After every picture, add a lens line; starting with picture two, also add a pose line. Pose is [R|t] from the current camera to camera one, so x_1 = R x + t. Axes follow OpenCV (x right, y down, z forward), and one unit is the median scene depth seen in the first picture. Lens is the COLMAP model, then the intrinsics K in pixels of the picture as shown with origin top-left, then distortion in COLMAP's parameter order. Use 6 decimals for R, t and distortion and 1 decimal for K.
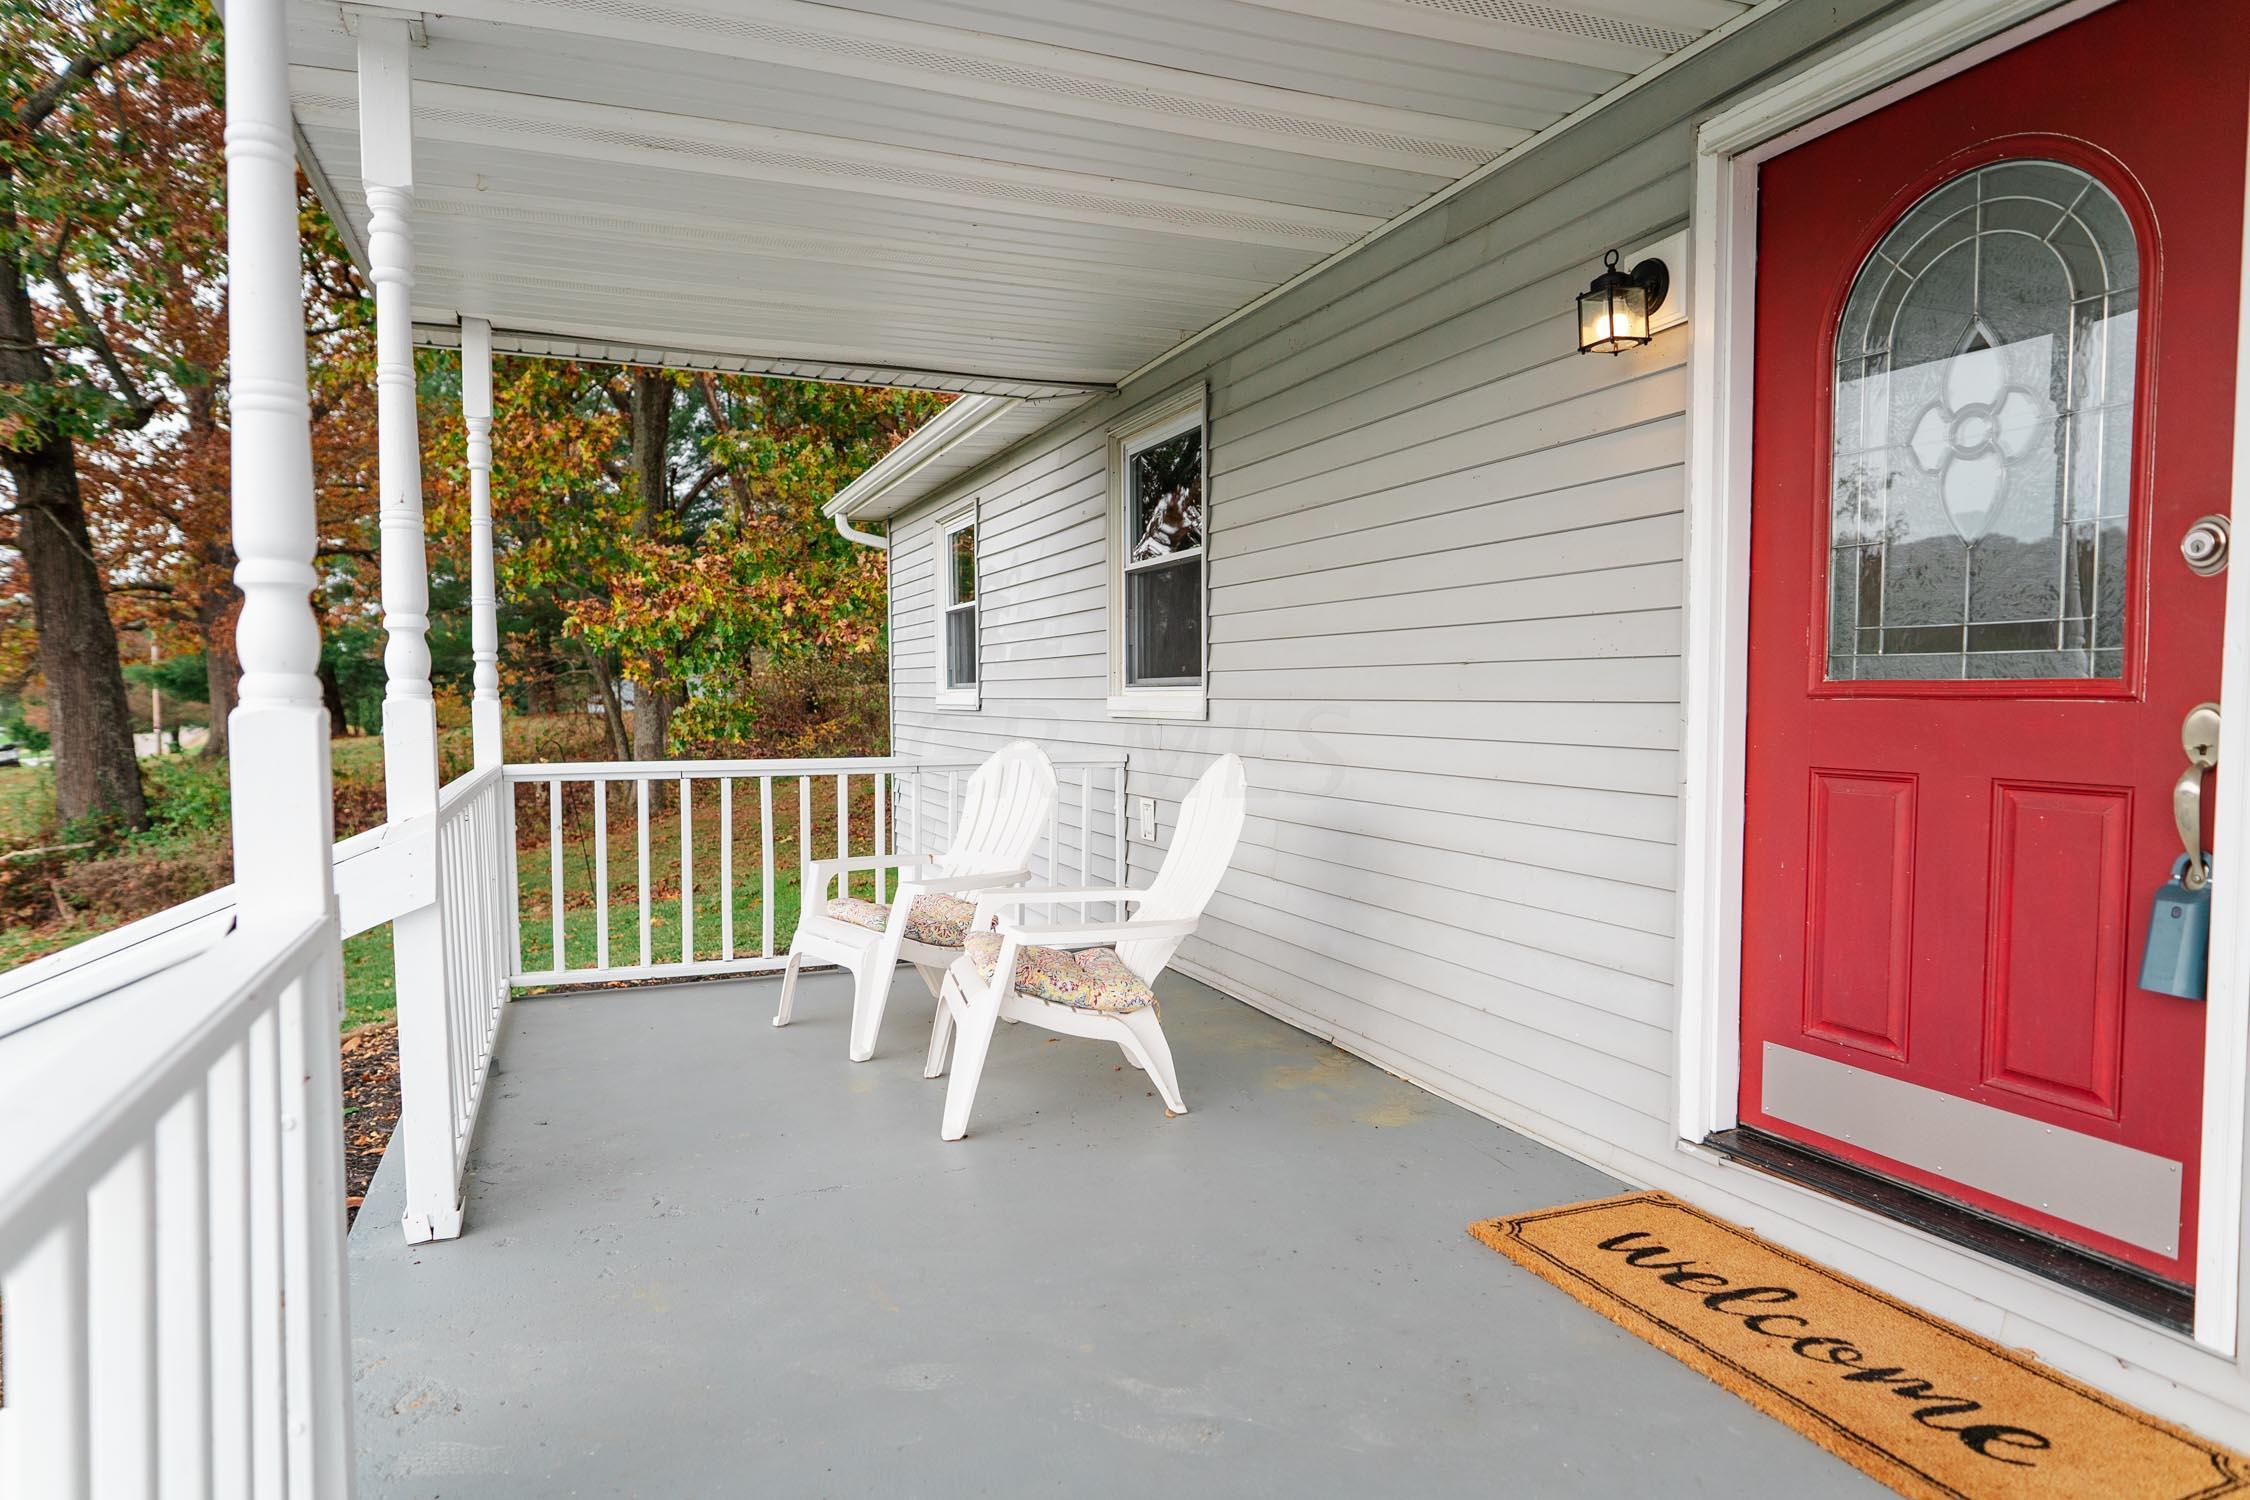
lens RADIAL K [[1356.1, 0, 1111.3], [0, 1356.1, 709.5], [0, 0, 1]] dist [0.011891, 0.001285]
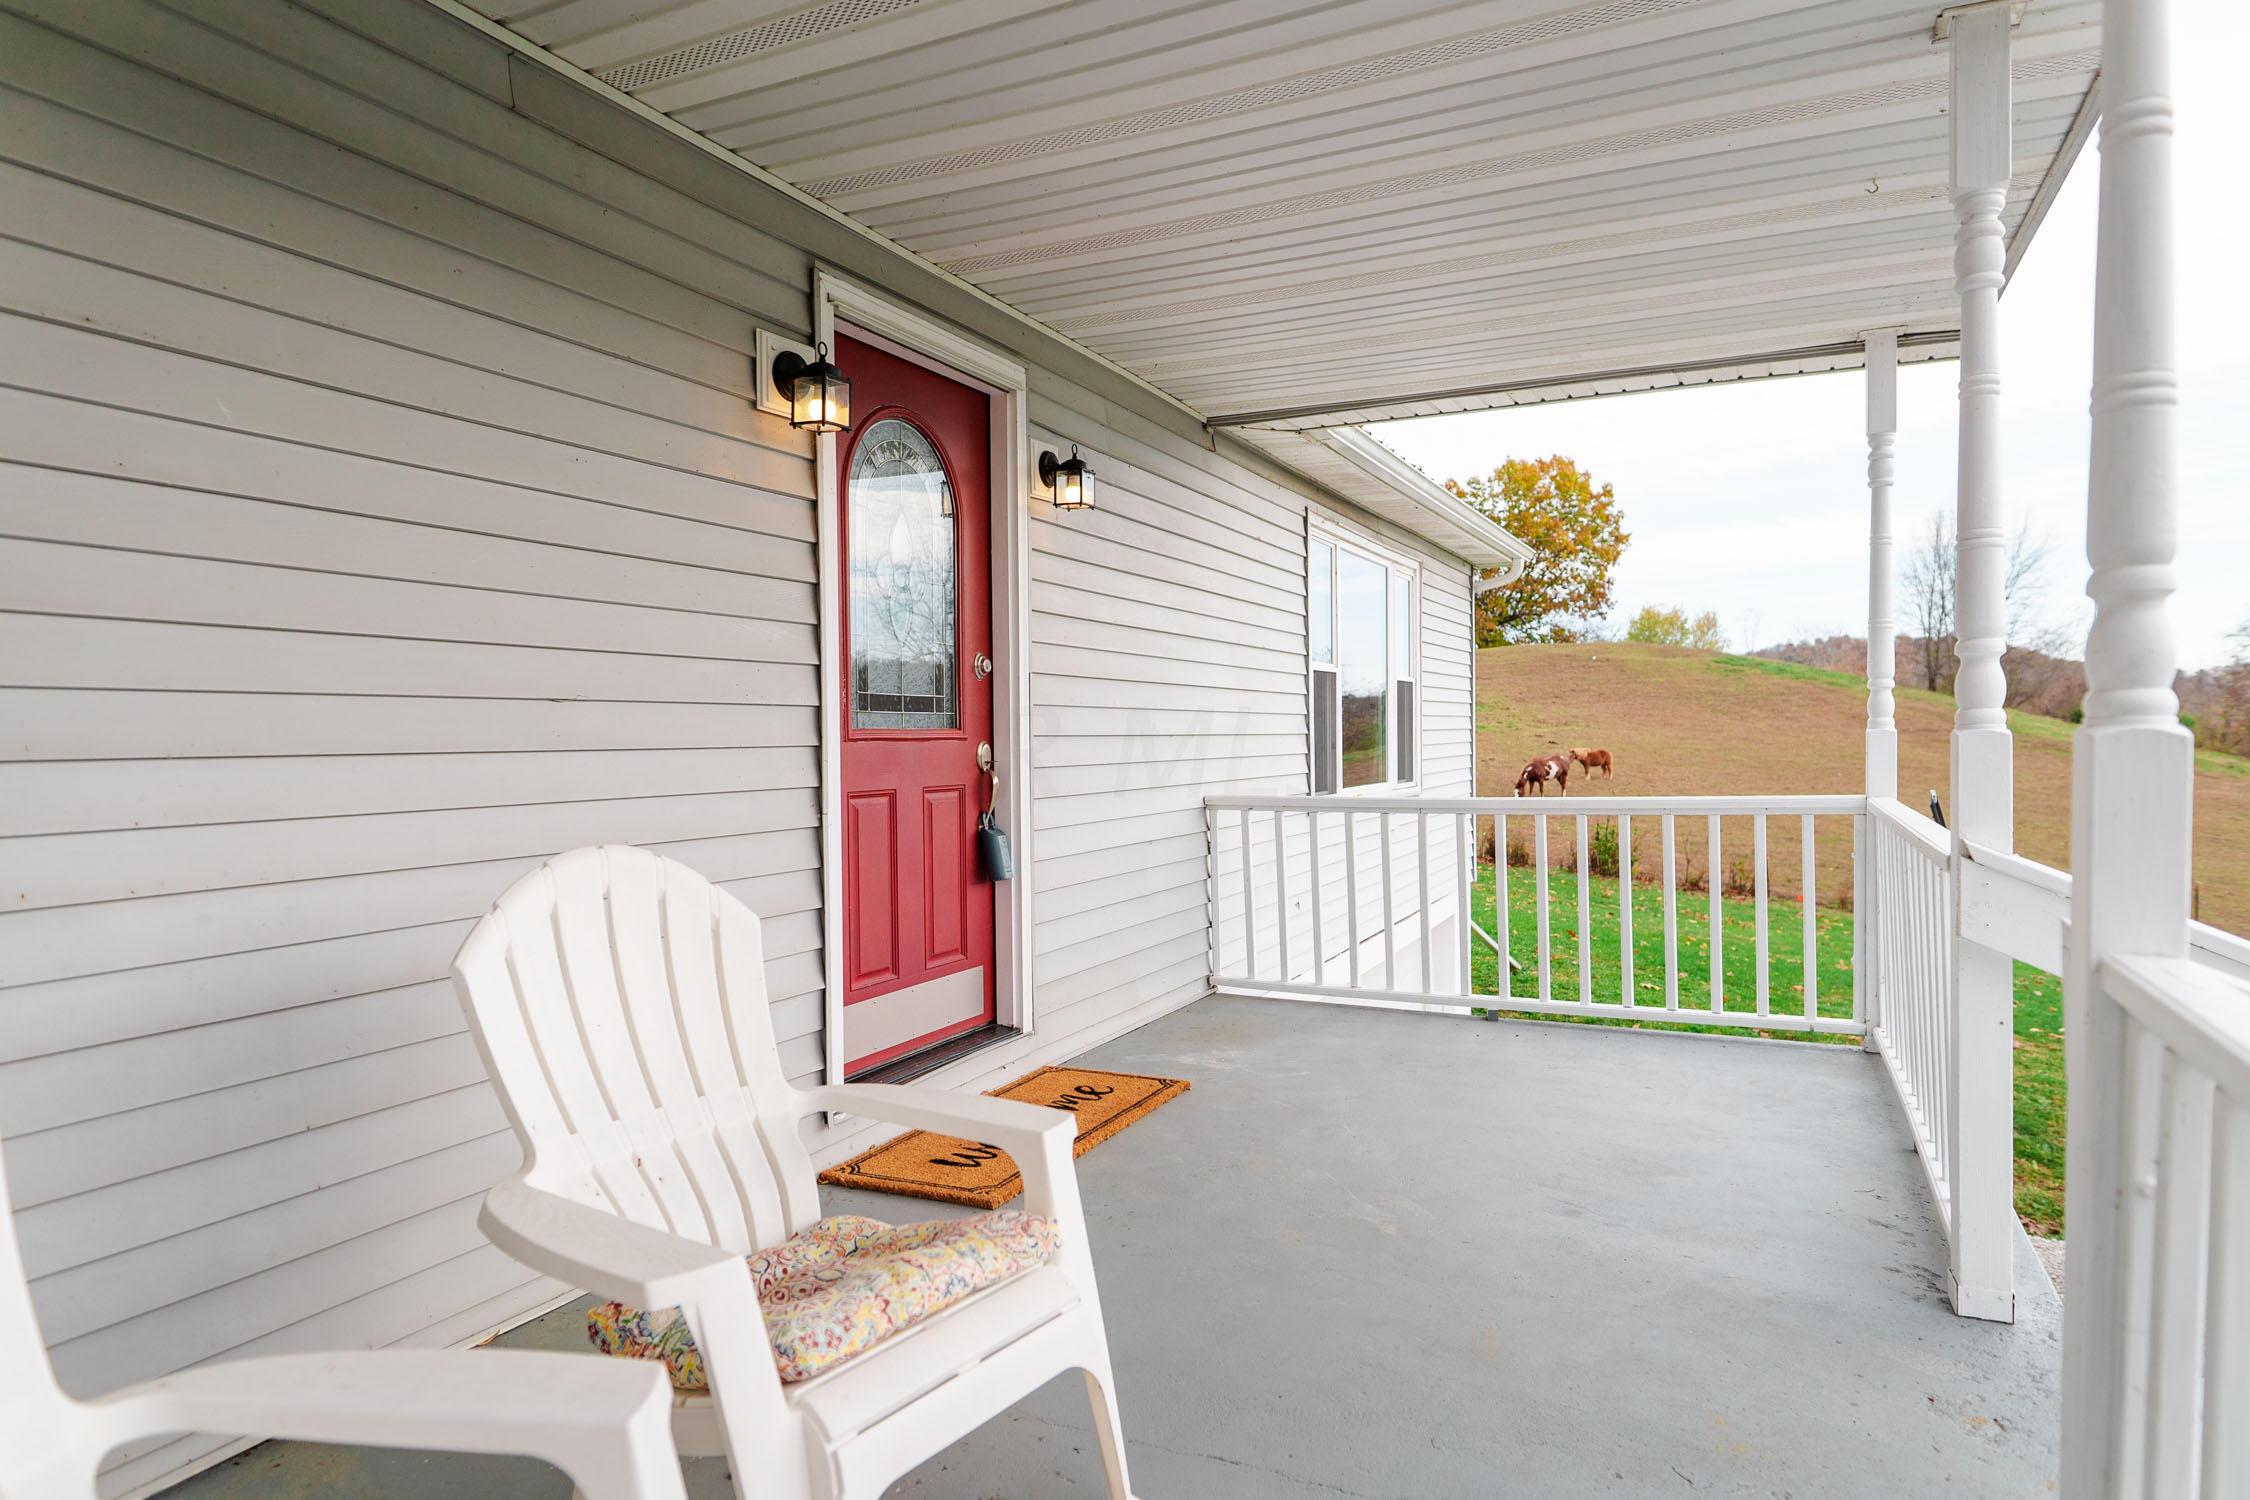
lens RADIAL K [[1356.1, 0, 1111.3], [0, 1356.1, 709.5], [0, 0, 1]] dist [0.011891, 0.001285]
pose [[-0.678522, 0.018646, 0.734343, -0.573197], [0.014394, 0.999823, -0.012088, -0.019356], [-0.734439, 0.002368, -0.678671, 1.490683]]
